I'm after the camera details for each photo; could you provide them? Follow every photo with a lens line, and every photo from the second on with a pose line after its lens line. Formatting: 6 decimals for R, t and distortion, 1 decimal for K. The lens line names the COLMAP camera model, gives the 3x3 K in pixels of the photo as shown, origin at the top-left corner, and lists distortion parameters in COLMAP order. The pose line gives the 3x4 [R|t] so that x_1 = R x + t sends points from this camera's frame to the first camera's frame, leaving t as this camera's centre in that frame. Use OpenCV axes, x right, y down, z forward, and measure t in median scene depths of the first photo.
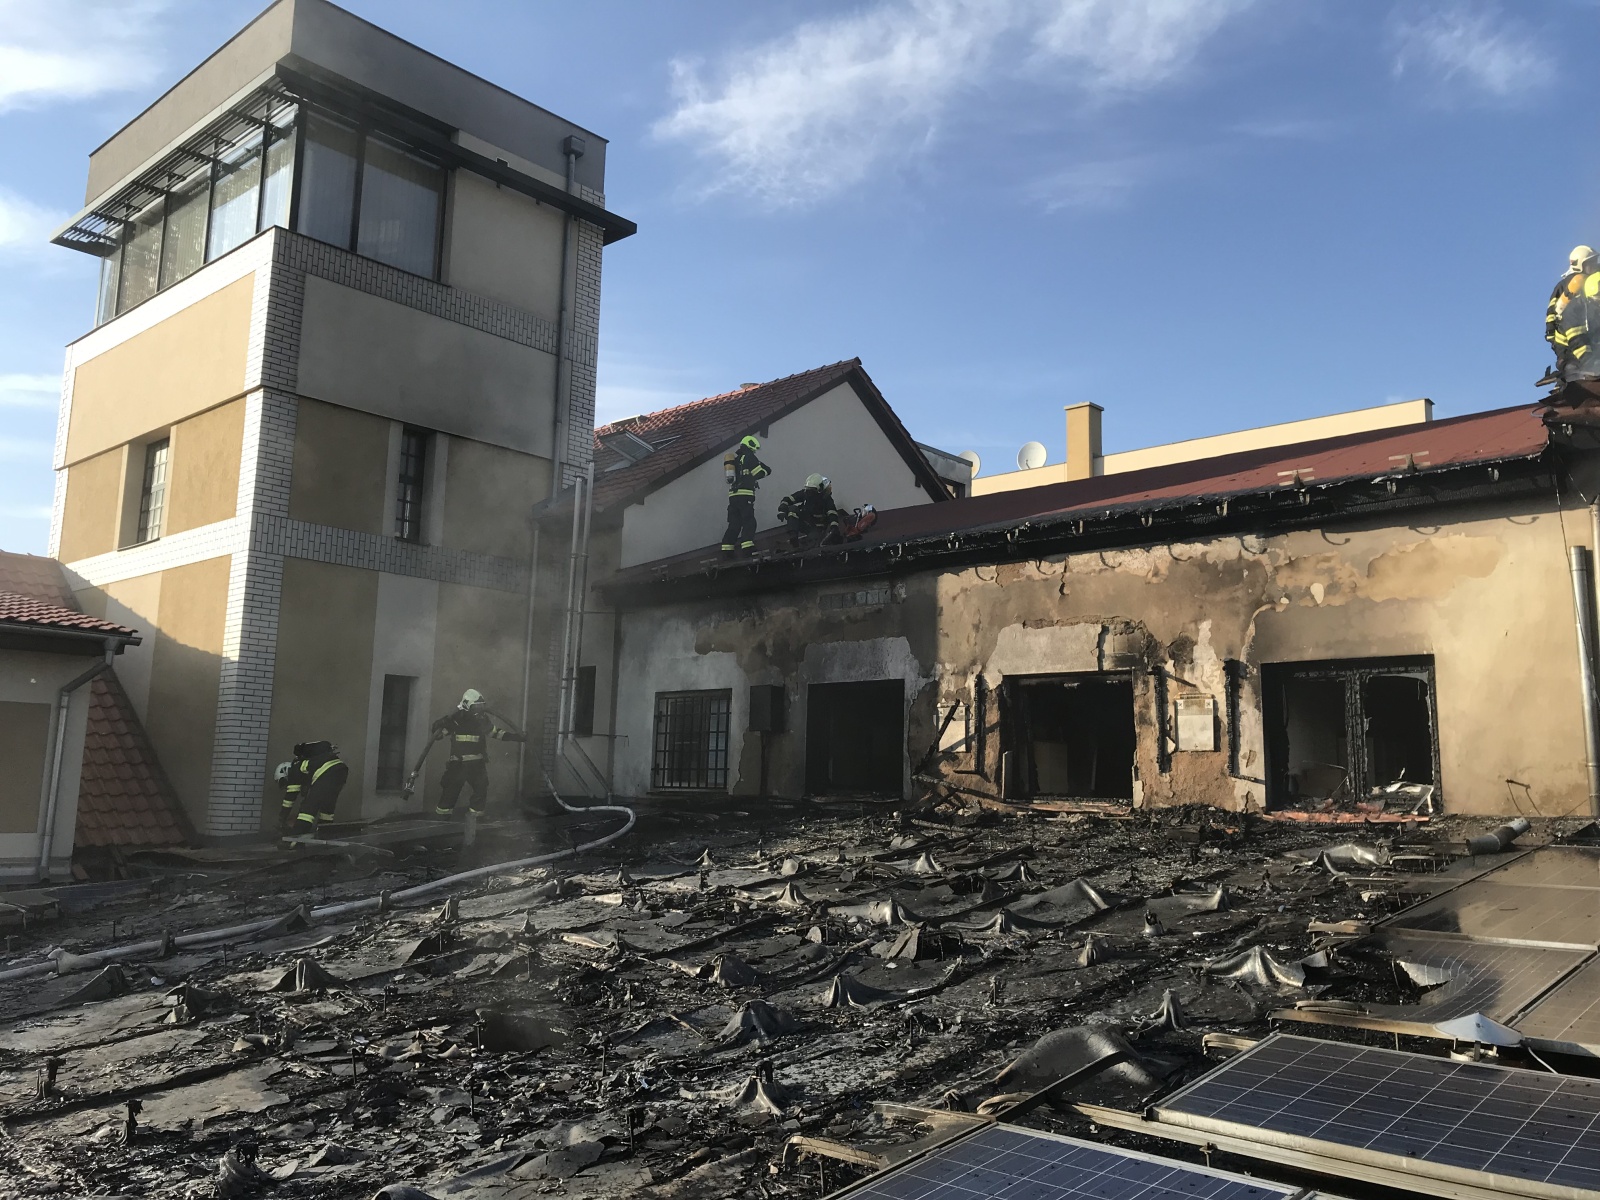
lens RADIAL K [[1306.9, 0, 800.0], [0, 1306.9, 600.0], [0, 0, 1]] dist [0.037607, -0.043302]
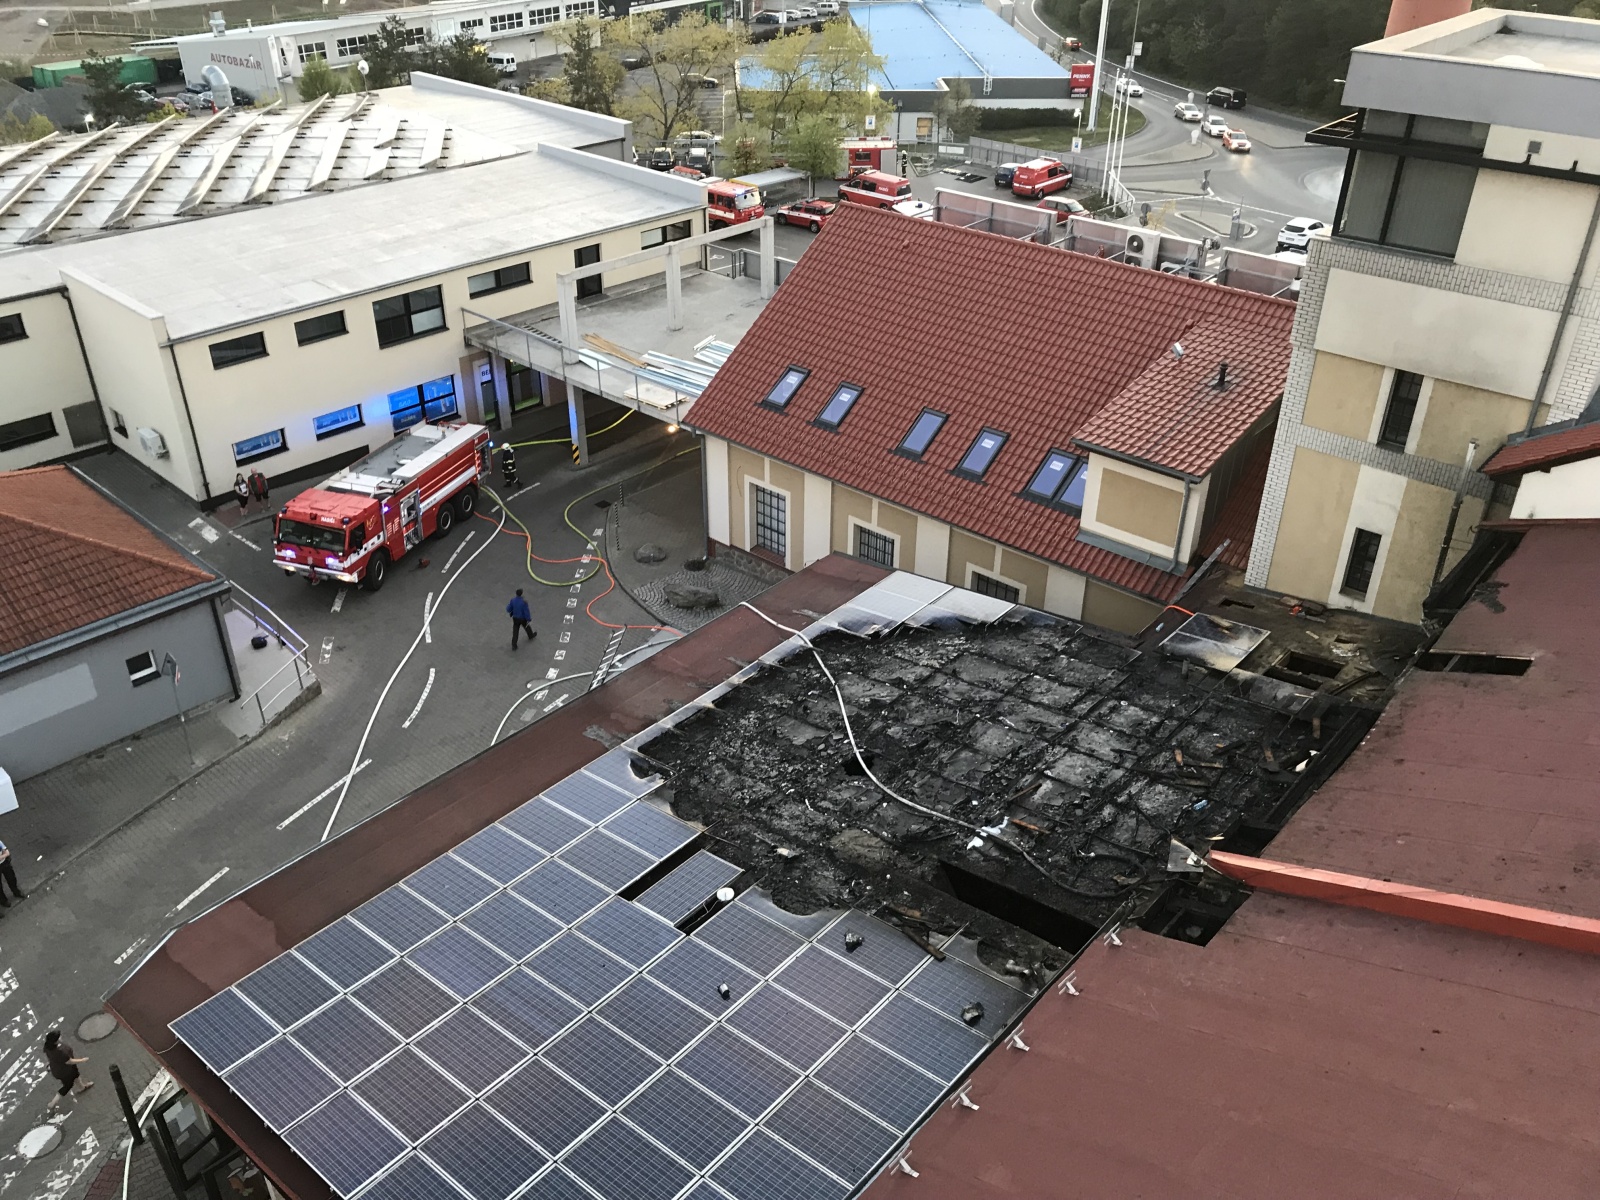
lens RADIAL K [[1306.9, 0, 800.0], [0, 1306.9, 600.0], [0, 0, 1]] dist [0.037607, -0.043302]
pose [[0.038727, 0.498603, -0.865965, 3.343134], [0.144931, 0.854648, 0.498569, -2.394039], [0.988684, -0.144814, -0.039165, 1.375804]]
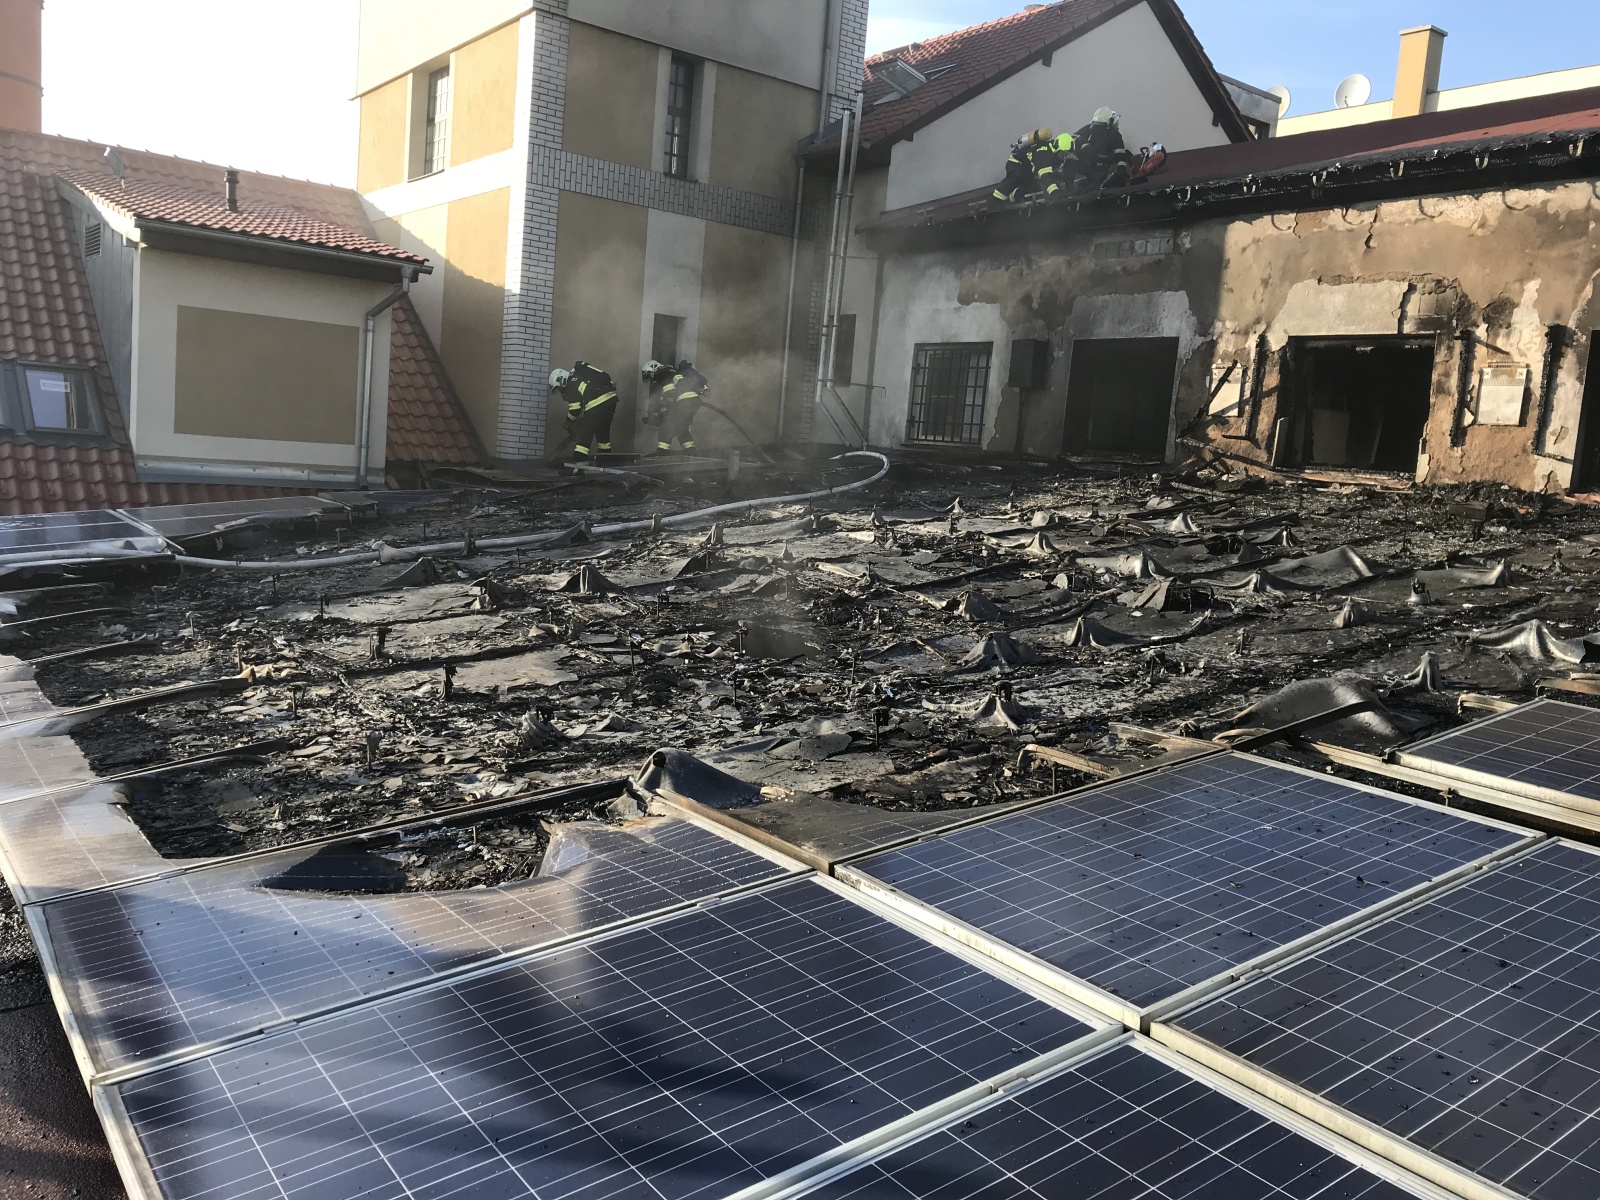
lens RADIAL K [[1300.5, 0, 800.0], [0, 1300.5, 600.0], [0, 0, 1]] dist [0.042739, -0.050524]
pose [[0.980131, 0.077434, -0.182613, -0.001230], [-0.028226, 0.965731, 0.258006, 0.011321], [0.196334, -0.247725, 0.948728, -0.002729]]
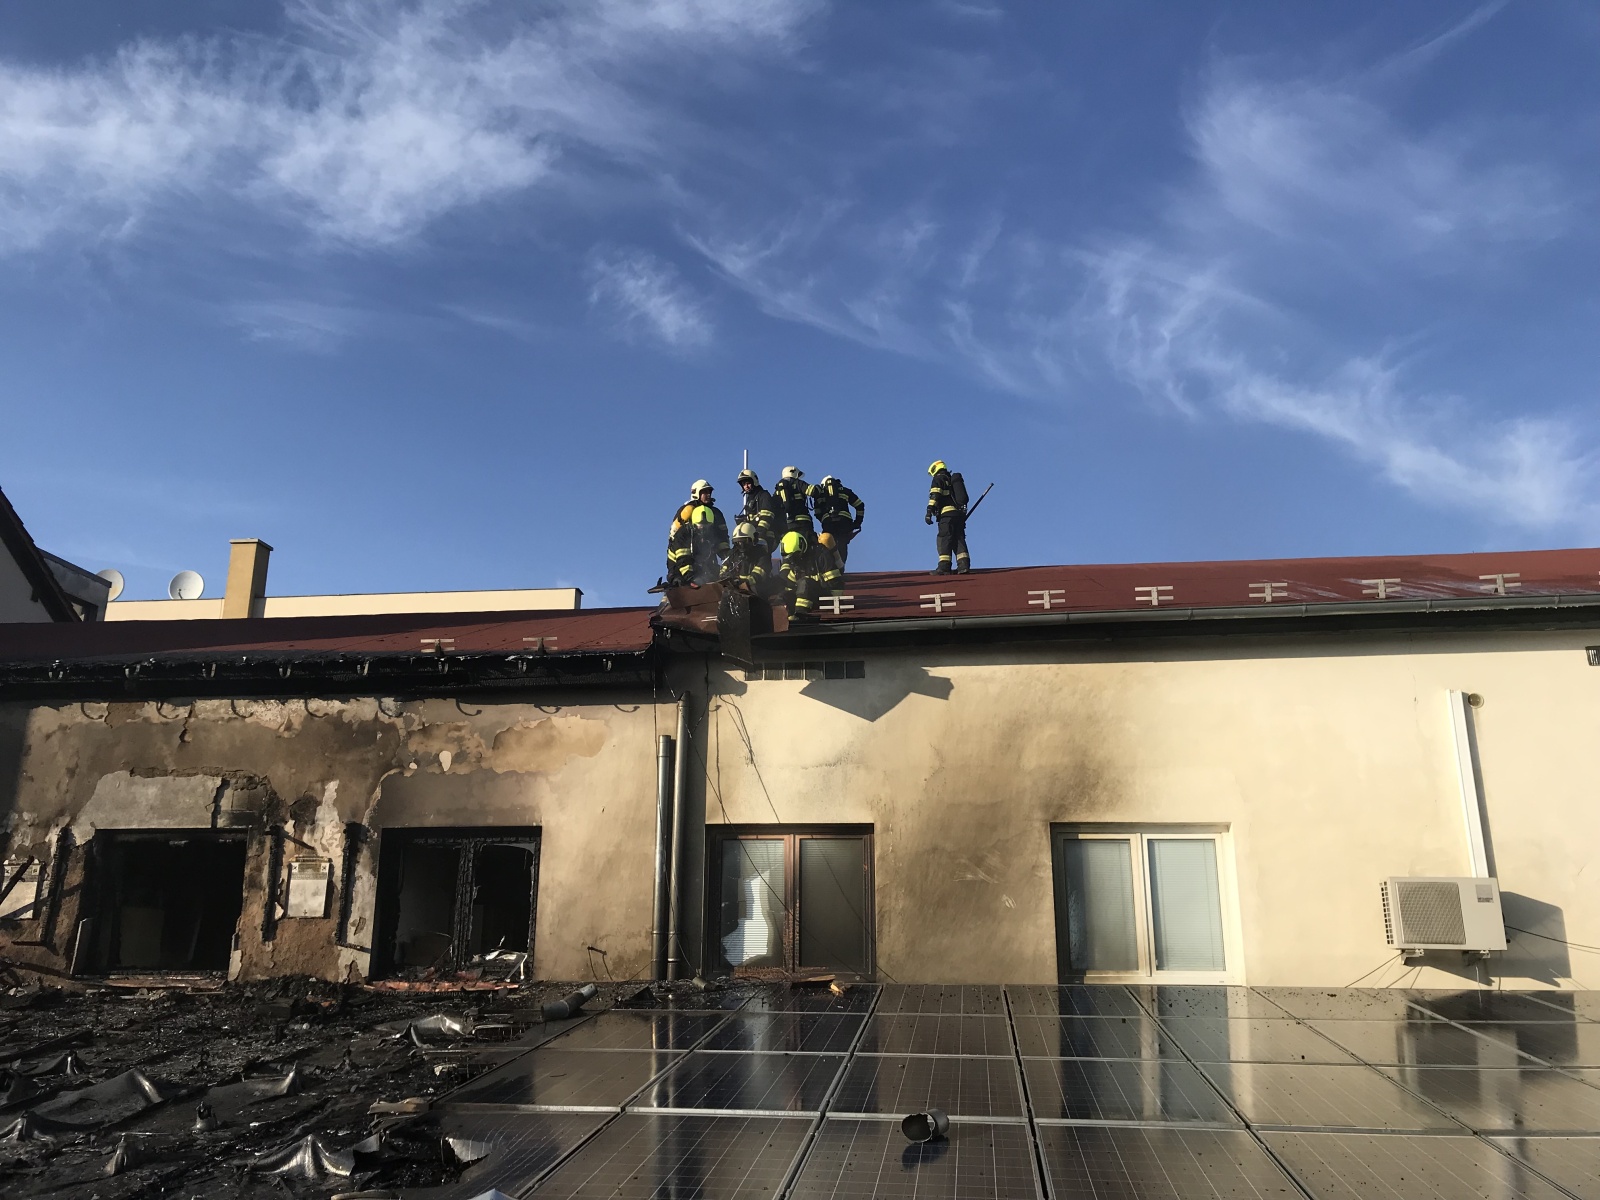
lens RADIAL K [[1306.9, 0, 800.0], [0, 1306.9, 600.0], [0, 0, 1]] dist [0.037607, -0.043302]
pose [[0.813919, 0.142629, 0.563199, 0.027468], [-0.074922, 0.987071, -0.141698, -0.005257], [-0.576127, 0.073134, 0.814082, -0.001904]]
